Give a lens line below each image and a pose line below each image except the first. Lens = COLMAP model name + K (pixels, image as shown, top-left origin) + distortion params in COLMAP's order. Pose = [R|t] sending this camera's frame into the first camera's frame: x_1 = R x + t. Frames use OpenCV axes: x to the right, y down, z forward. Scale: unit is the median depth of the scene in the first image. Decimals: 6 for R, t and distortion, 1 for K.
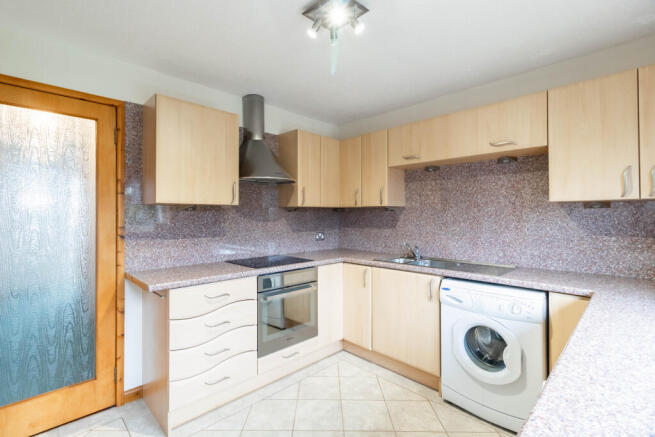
lens RADIAL K [[301.2, 0, 324.1], [0, 301.2, 215.5], [0, 0, 1]] dist [0.005069, -0.000472]
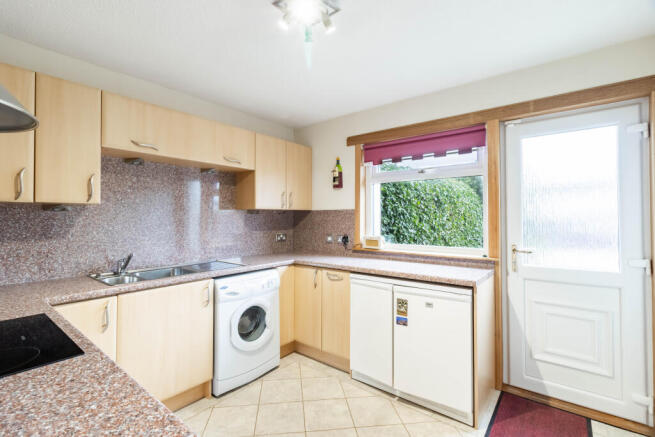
lens RADIAL K [[301.2, 0, 322.6], [0, 301.2, 218.3], [0, 0, 1]] dist [0.005069, -0.000472]
pose [[-0.110200, 0.004228, 0.993900, -0.551448], [0.003718, 0.999986, -0.003842, 0.005203], [-0.993902, 0.003272, -0.110215, 0.623012]]
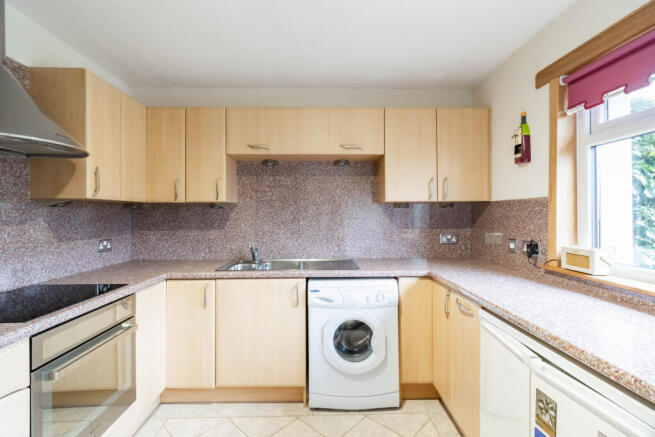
lens RADIAL K [[301.2, 0, 324.4], [0, 301.2, 214.8], [0, 0, 1]] dist [0.005069, -0.000472]
pose [[0.688452, -0.002298, 0.725279, -0.210886], [0.002048, 0.999997, 0.001225, 0.002935], [-0.725279, 0.000642, 0.688454, 0.263426]]
